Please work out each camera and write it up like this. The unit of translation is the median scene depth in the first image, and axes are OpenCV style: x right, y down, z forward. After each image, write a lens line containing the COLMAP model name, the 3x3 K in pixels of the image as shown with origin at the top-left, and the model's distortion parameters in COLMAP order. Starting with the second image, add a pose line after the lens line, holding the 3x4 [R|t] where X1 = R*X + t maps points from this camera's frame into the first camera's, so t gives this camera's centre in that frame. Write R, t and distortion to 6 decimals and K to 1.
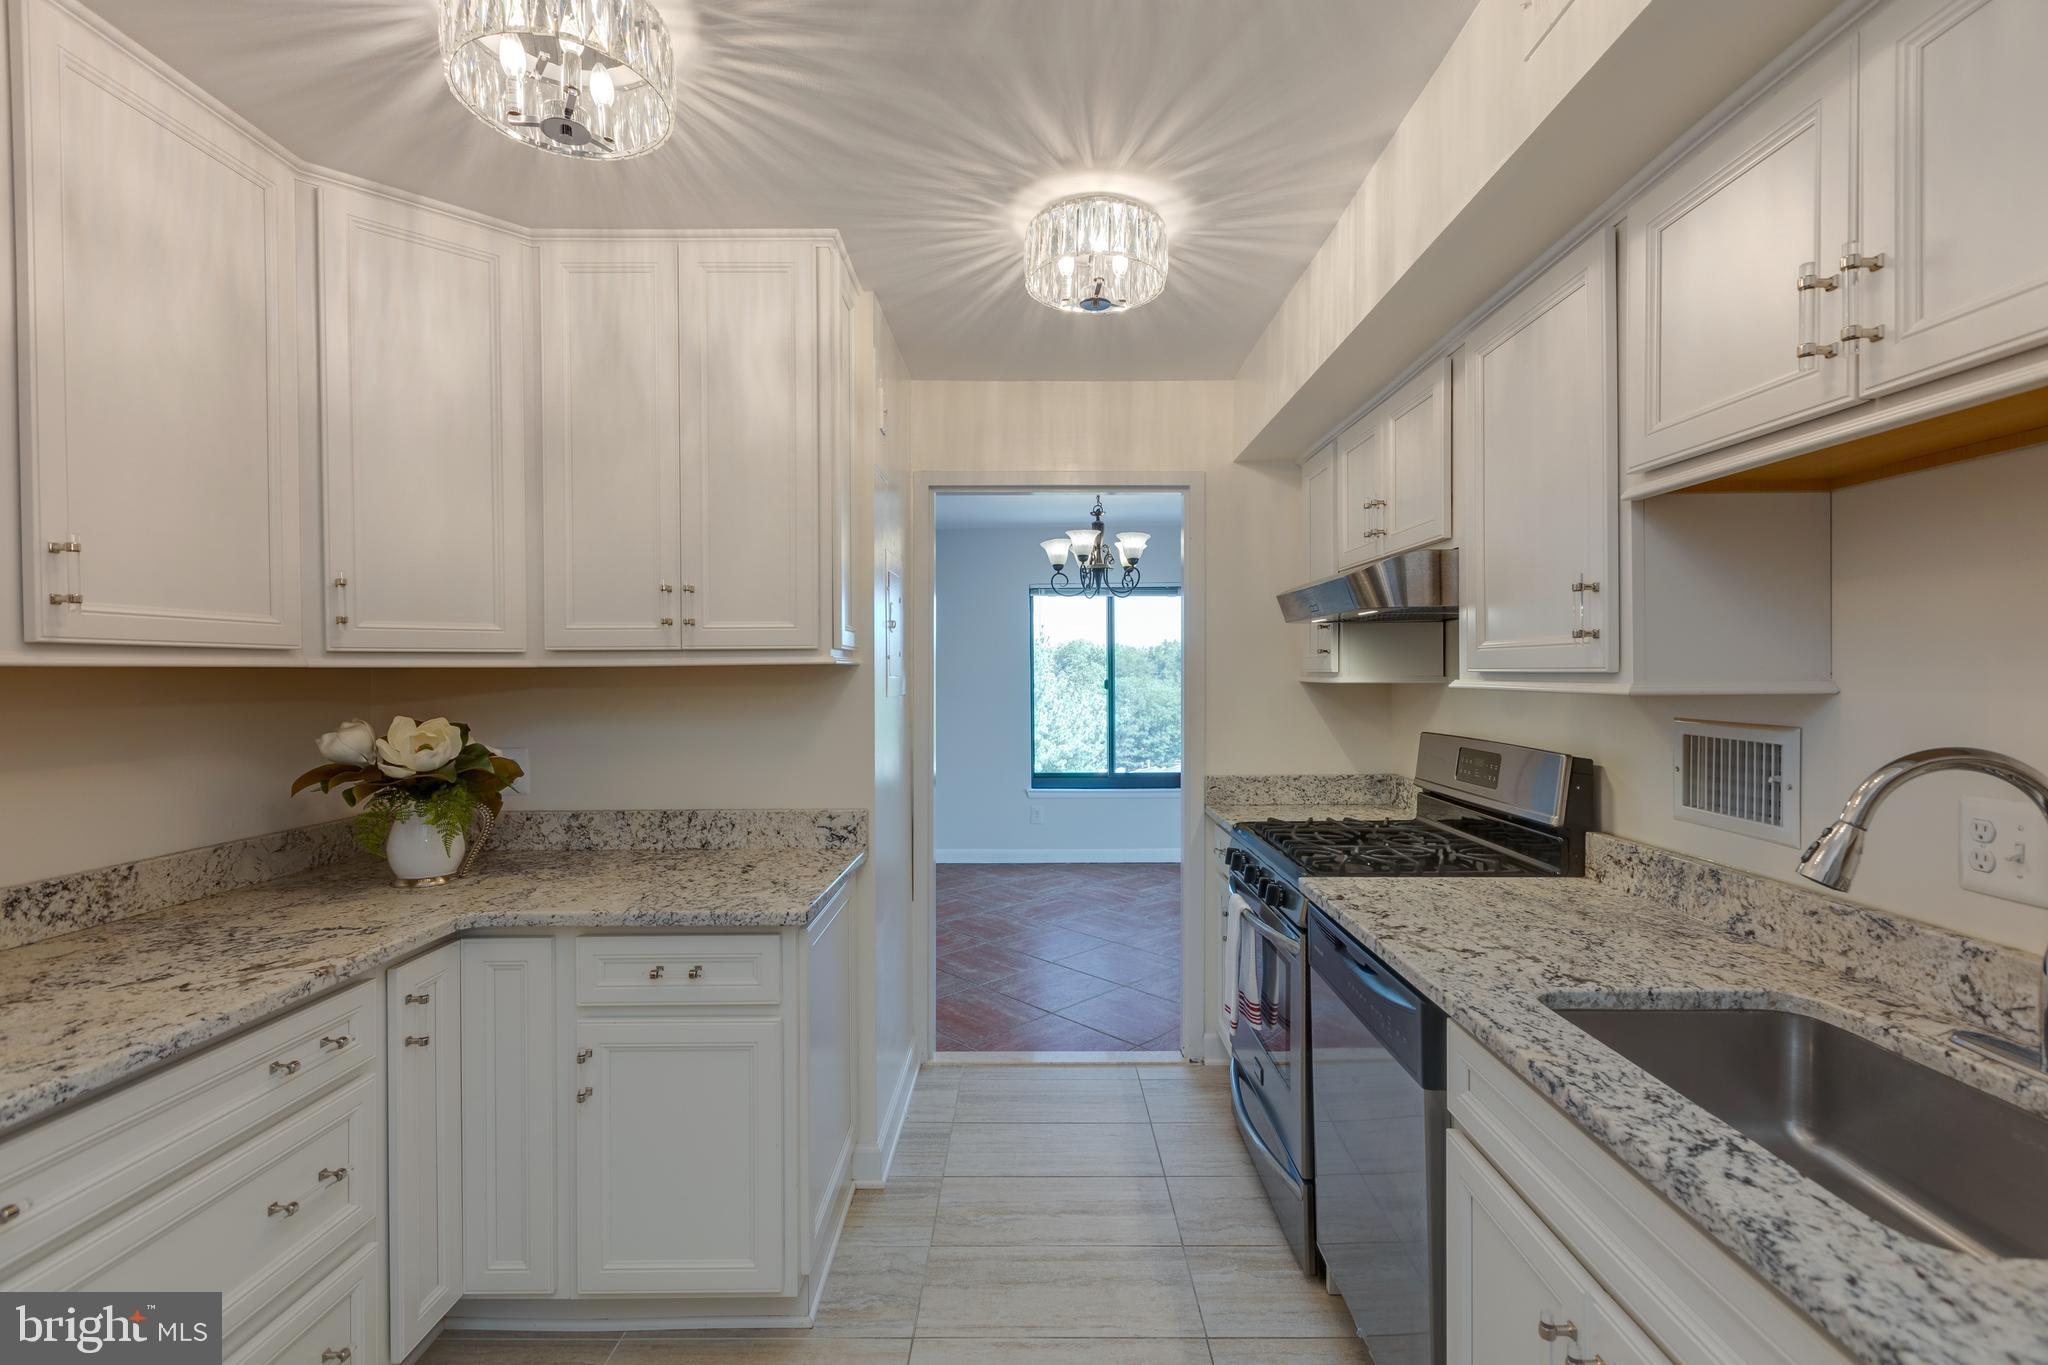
lens RADIAL K [[910.1, 0, 1028.4], [0, 910.1, 676.8], [0, 0, 1]] dist [0.000741, -0.000236]
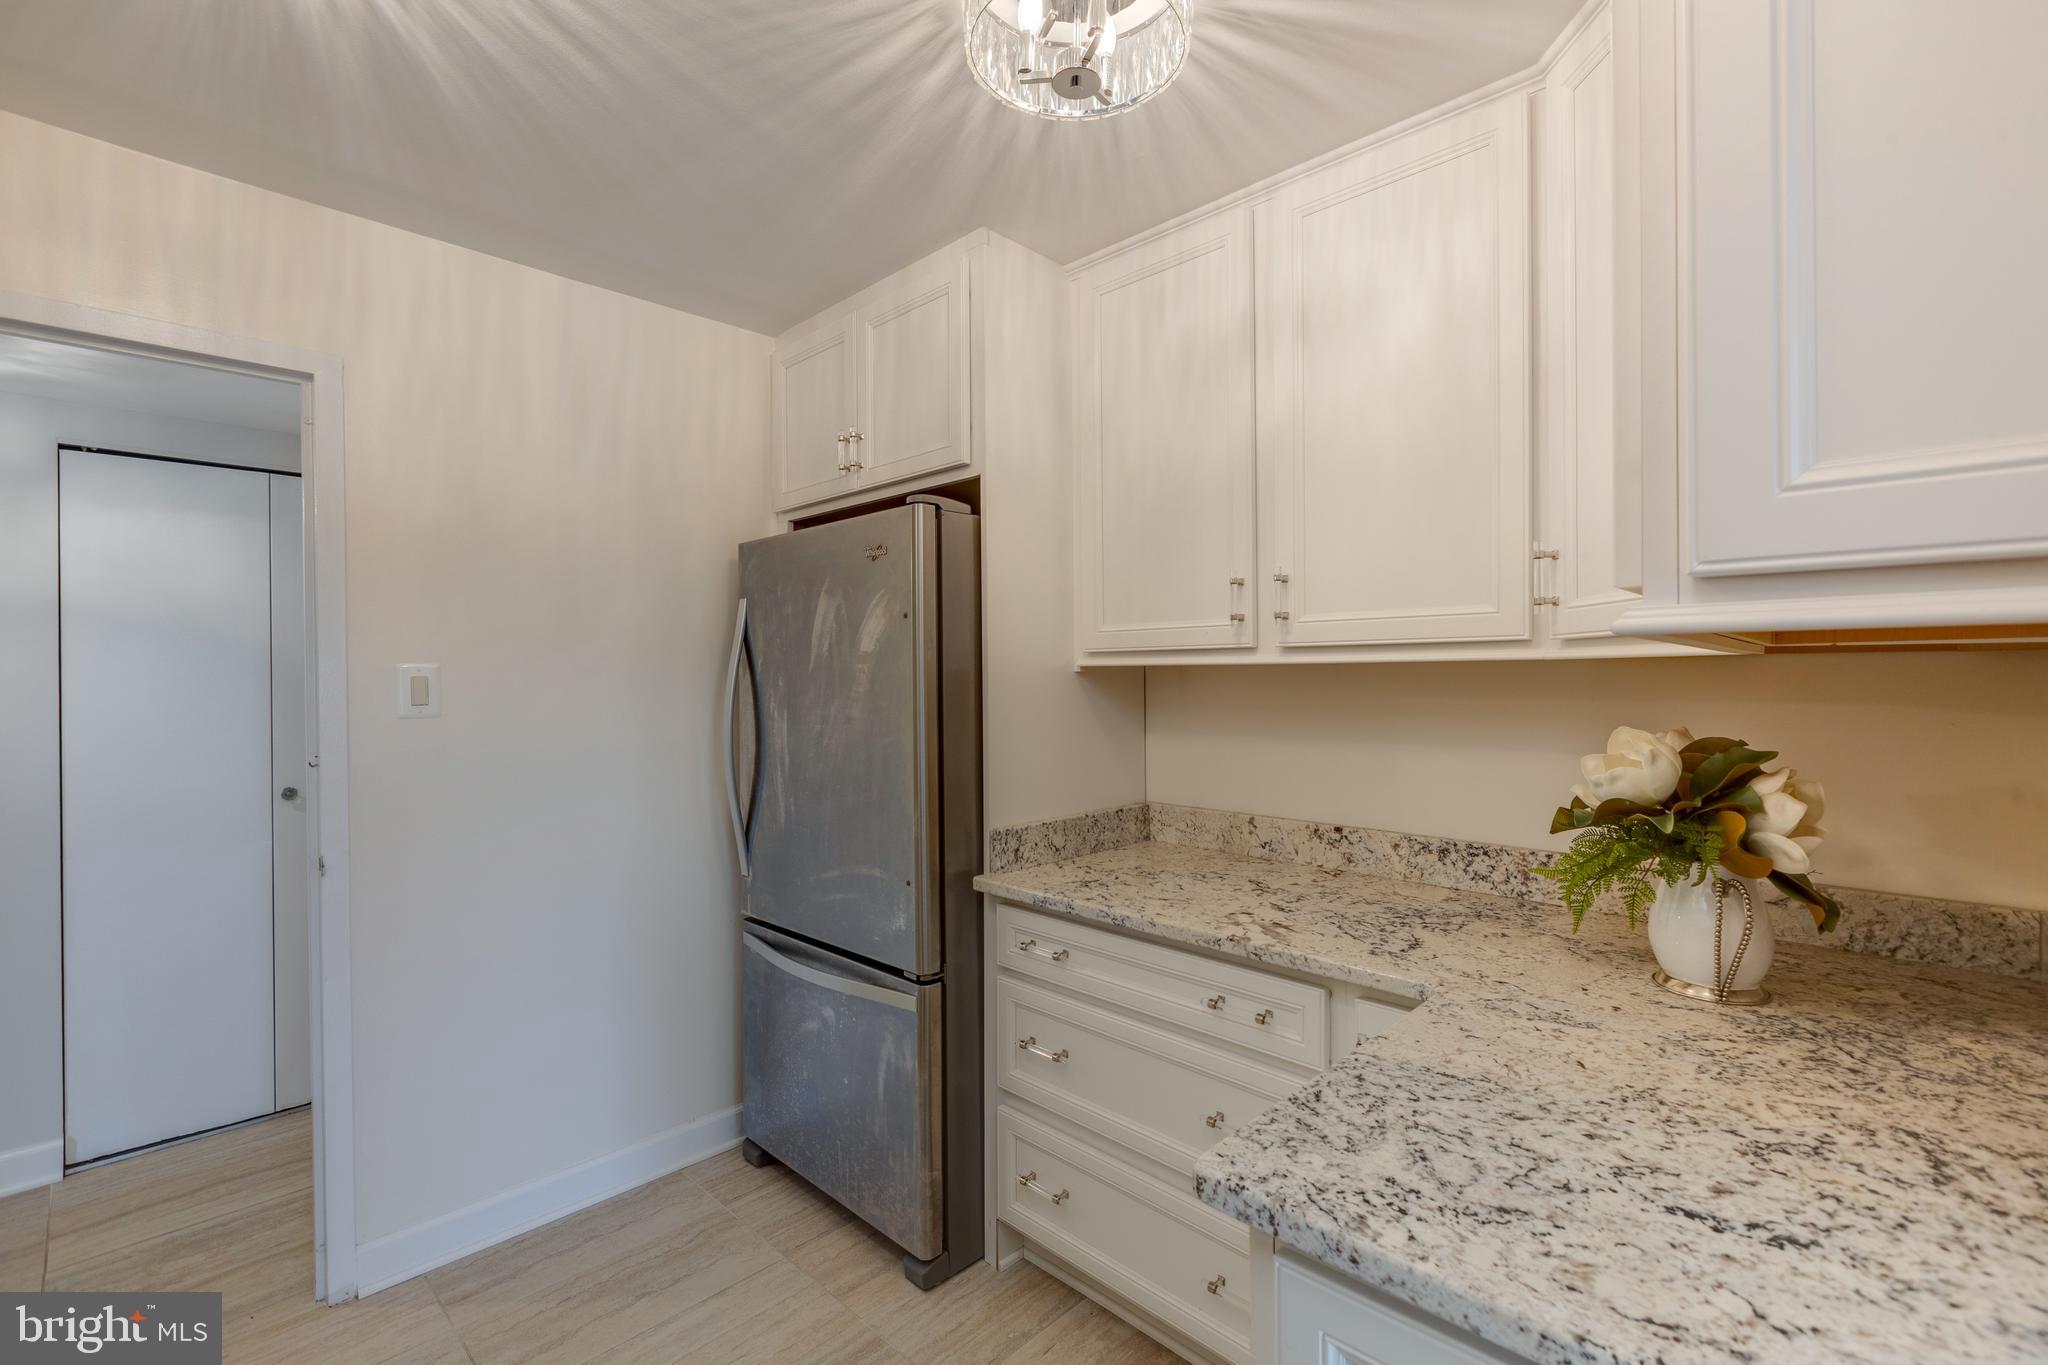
lens RADIAL K [[910.1, 0, 1028.5], [0, 910.1, 677.7], [0, 0, 1]] dist [0.000741, -0.000236]
pose [[-0.692771, 0.012138, -0.721055, 0.143438], [0.007220, 0.999925, 0.009896, -0.005206], [0.721121, 0.001650, -0.692807, 1.169819]]
